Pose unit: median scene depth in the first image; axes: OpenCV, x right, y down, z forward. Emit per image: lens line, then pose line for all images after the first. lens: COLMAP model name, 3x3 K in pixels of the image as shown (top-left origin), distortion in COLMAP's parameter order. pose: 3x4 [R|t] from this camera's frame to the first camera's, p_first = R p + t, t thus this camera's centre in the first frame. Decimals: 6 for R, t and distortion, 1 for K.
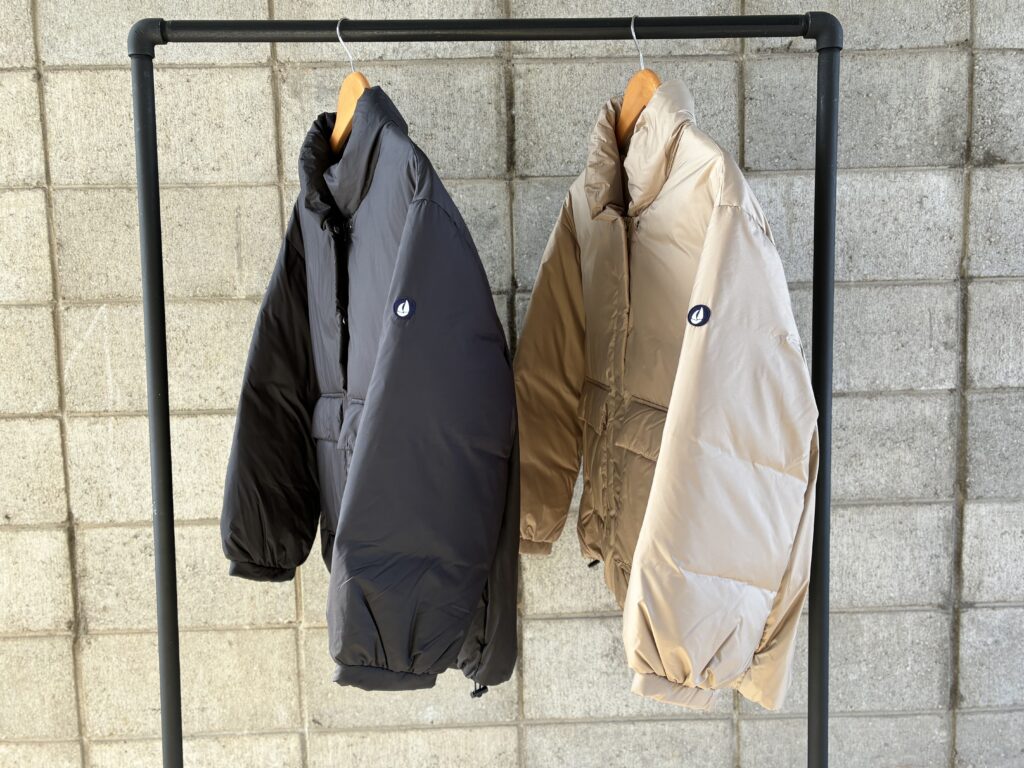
lens RADIAL K [[1011.4, 0, 525.4], [0, 1011.4, 391.2], [0, 0, 1]] dist [0.018064, 0.000000]
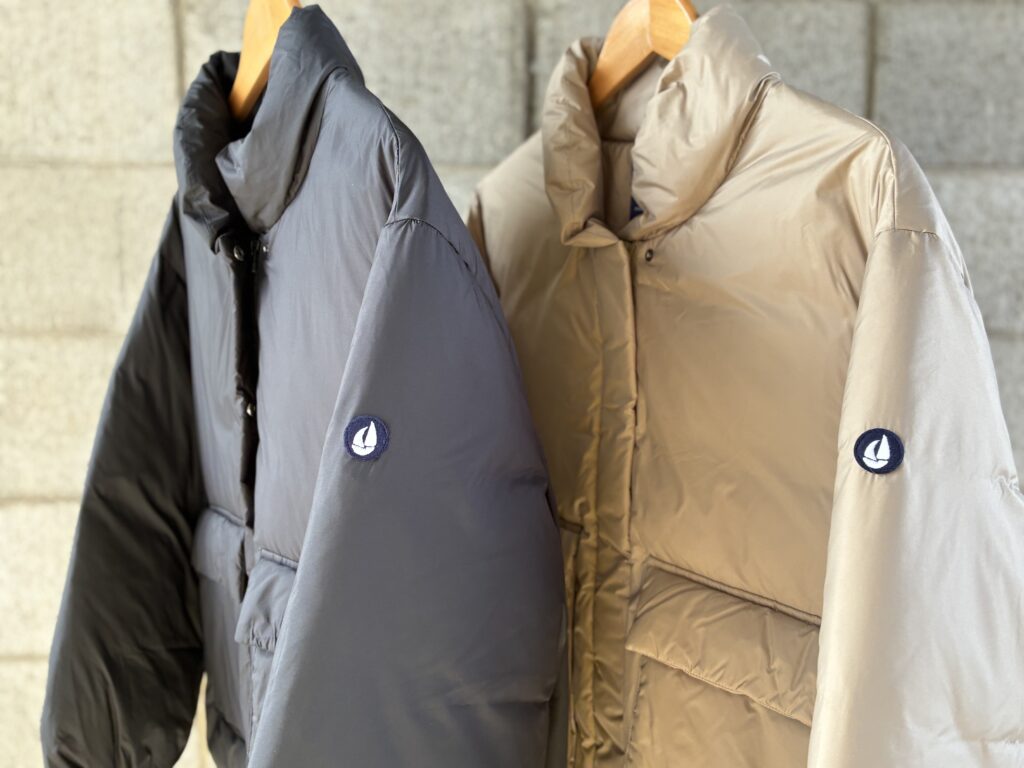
lens RADIAL K [[1011.4, 0, 526.8], [0, 1011.4, 393.8], [0, 0, 1]] dist [0.018064, 0.000000]
pose [[0.999446, 0.024632, 0.022390, -0.026411], [-0.024954, 0.999587, 0.014250, -0.067197], [-0.022029, -0.014801, 0.999648, 0.316375]]
